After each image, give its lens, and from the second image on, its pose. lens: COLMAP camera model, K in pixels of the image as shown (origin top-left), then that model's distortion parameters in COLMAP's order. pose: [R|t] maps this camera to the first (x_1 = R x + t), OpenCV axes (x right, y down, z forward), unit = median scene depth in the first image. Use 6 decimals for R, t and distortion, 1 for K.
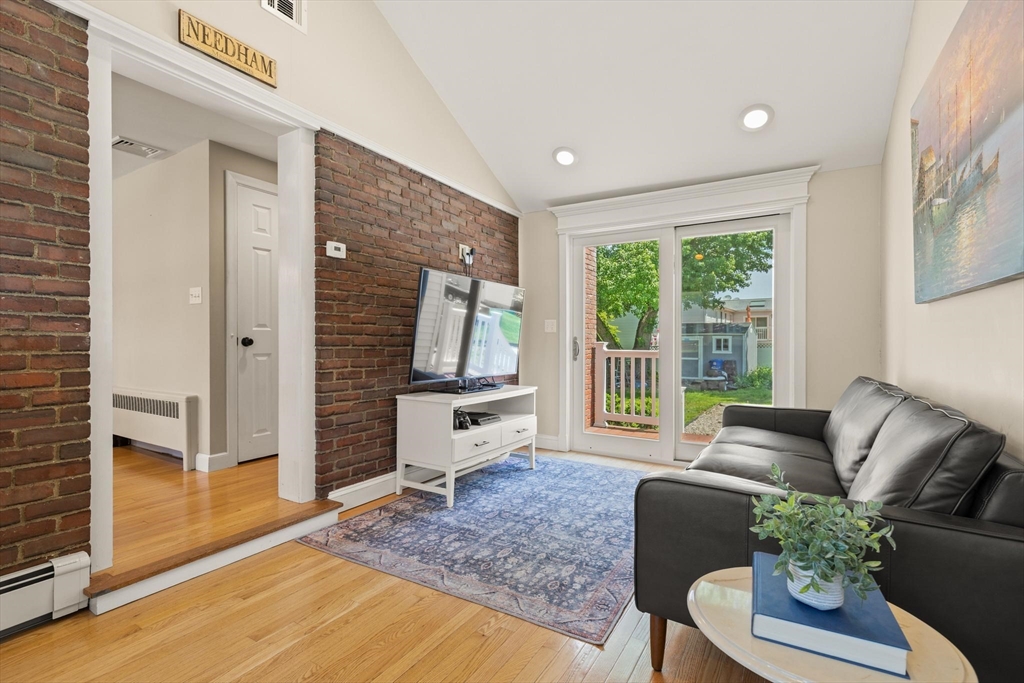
lens RADIAL K [[468.8, 0, 522.2], [0, 468.8, 345.0], [0, 0, 1]] dist [0.003046, -0.000232]
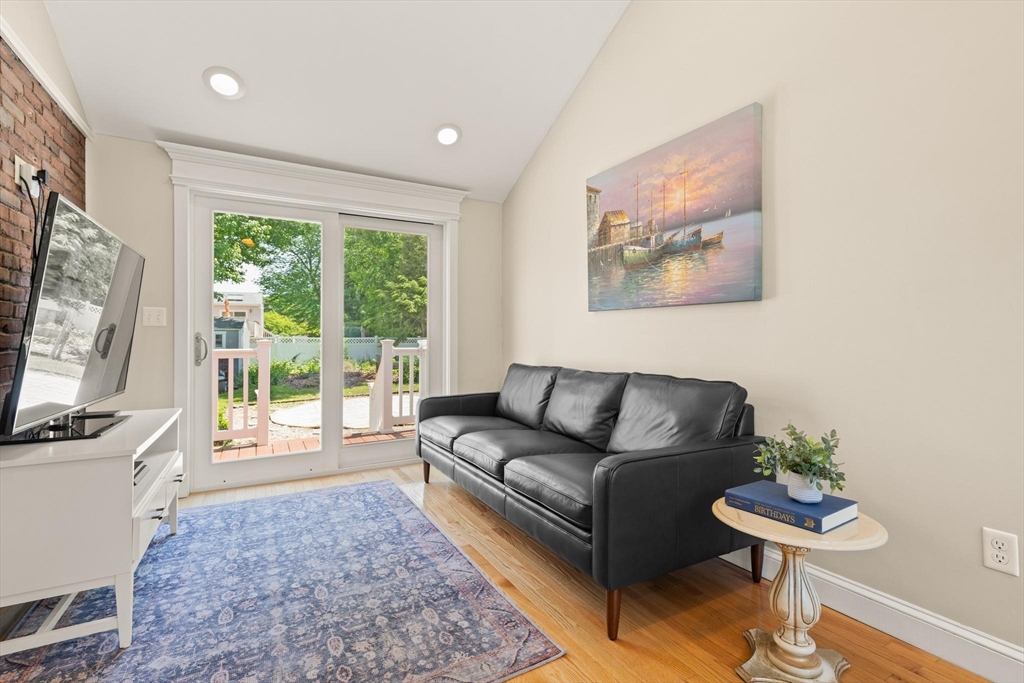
lens RADIAL K [[468.1, 0, 513.5], [0, 468.1, 335.4], [0, 0, 1]] dist [0.008982, -0.000540]
pose [[0.504373, -0.003471, 0.863479, -0.385881], [0.012475, 0.999917, -0.003267, -0.007227], [-0.863396, 0.012420, 0.504374, 0.320057]]
